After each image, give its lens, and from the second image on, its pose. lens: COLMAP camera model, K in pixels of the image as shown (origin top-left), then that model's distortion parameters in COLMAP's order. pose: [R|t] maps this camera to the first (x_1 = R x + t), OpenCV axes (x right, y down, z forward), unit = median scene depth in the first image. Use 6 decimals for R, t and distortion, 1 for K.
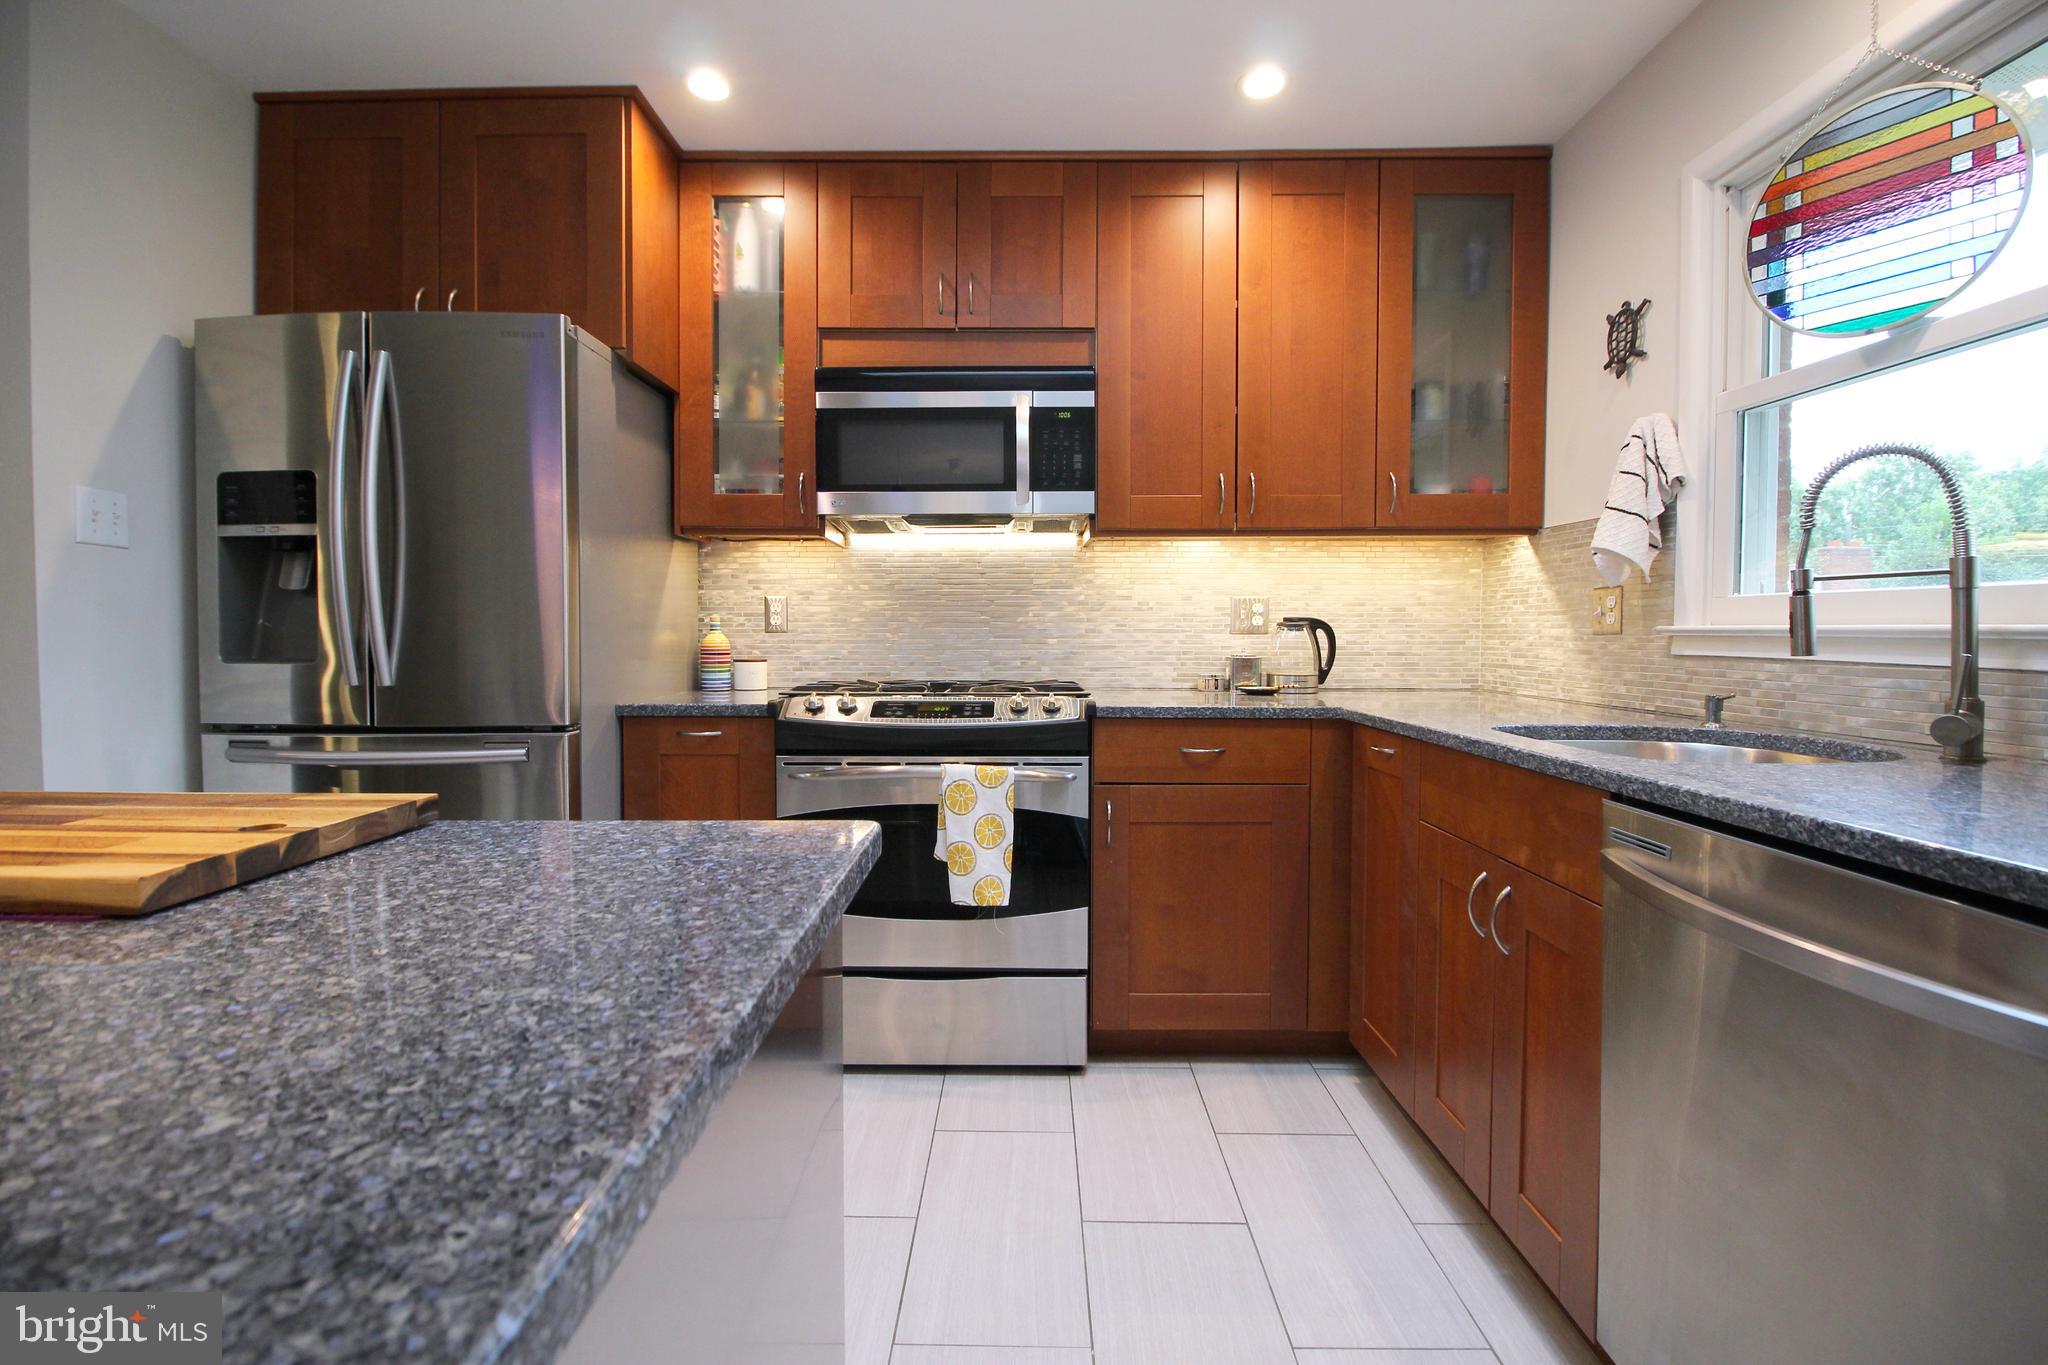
lens RADIAL K [[944.7, 0, 1009.0], [0, 944.7, 663.7], [0, 0, 1]] dist [-0.000938, -0.012239]
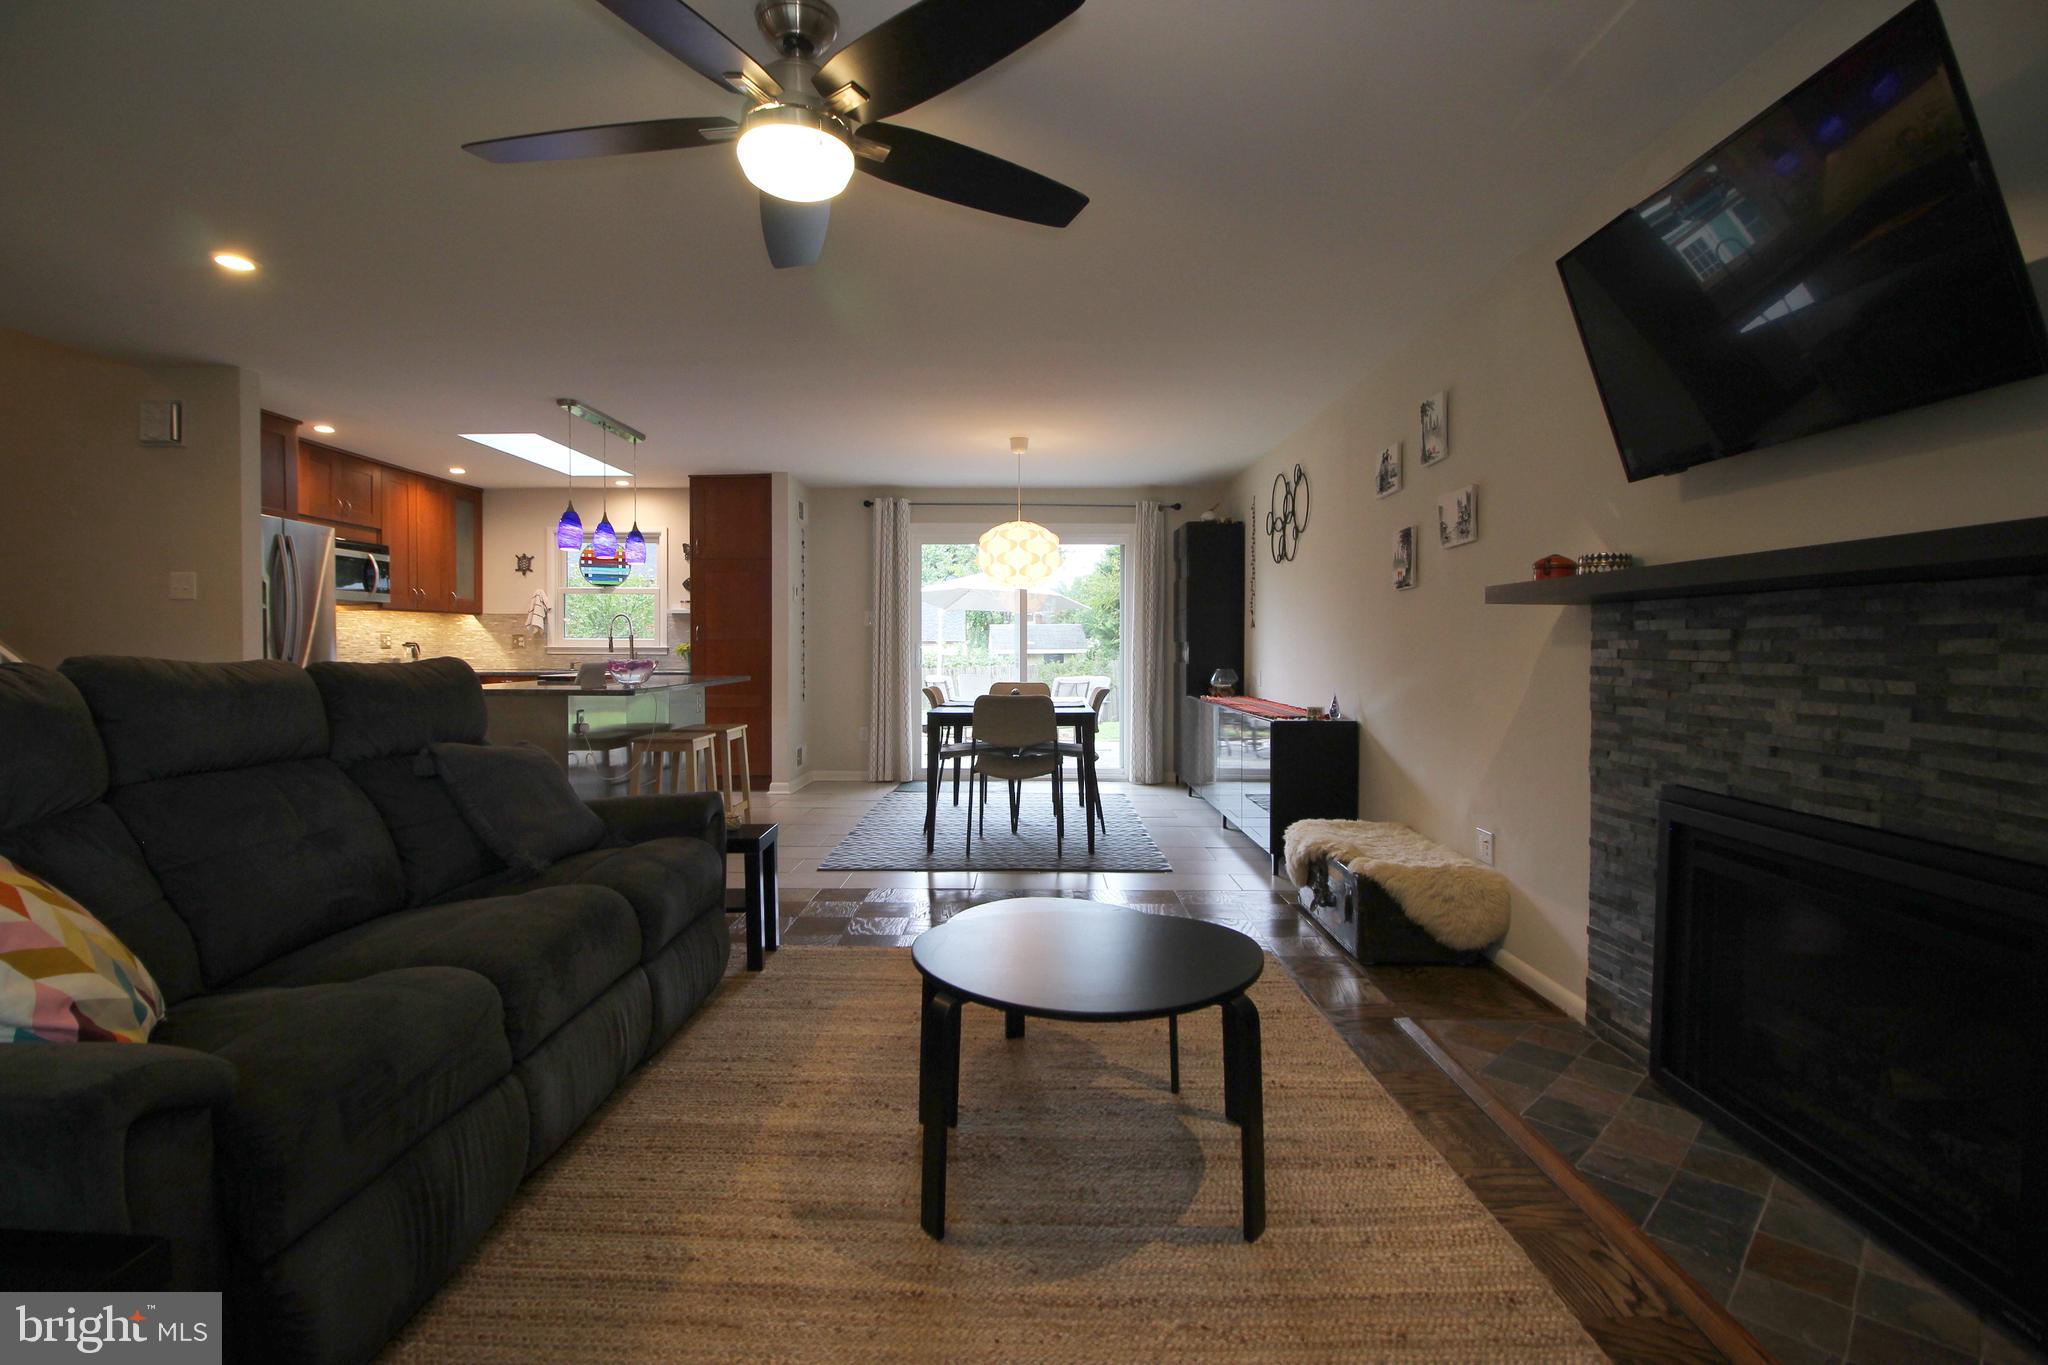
lens RADIAL K [[944.7, 0, 1010.8], [0, 944.7, 659.3], [0, 0, 1]] dist [-0.000938, -0.012239]
pose [[0.000573, -0.014235, 0.999899, -2.729744], [0.033056, 0.999353, 0.014208, 0.018401], [-0.999453, 0.033044, 0.001043, -0.768390]]
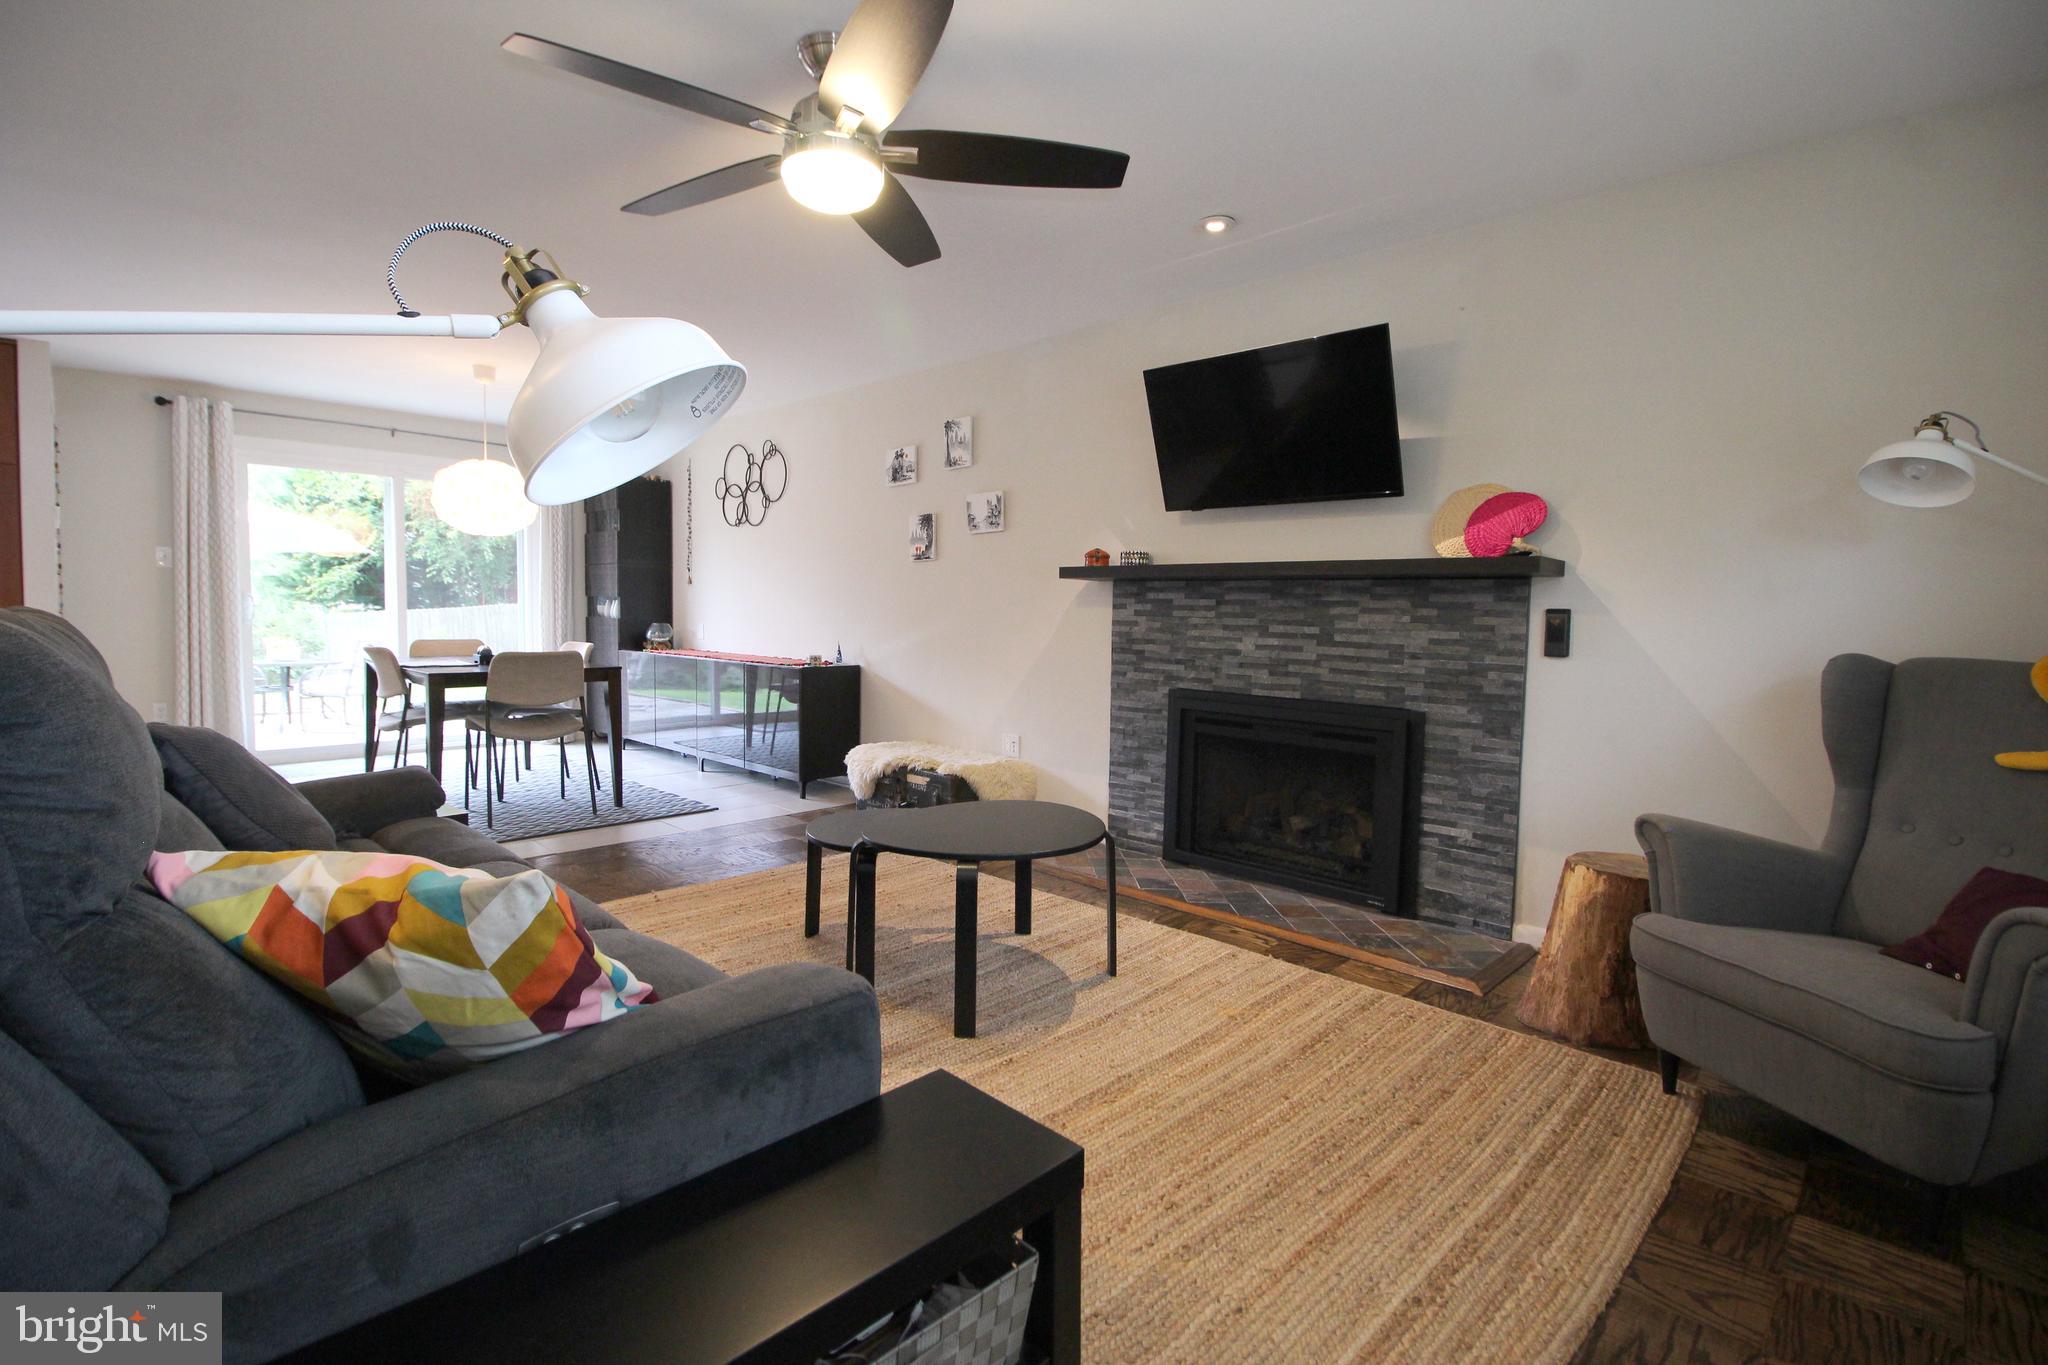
lens RADIAL K [[944.7, 0, 1011.2], [0, 944.7, 658.7], [0, 0, 1]] dist [-0.000938, -0.012239]
pose [[-0.724334, -0.048704, 0.687727, -2.705603], [0.007486, 0.996887, 0.078483, -0.004063], [-0.689409, 0.061996, -0.721715, -0.014919]]
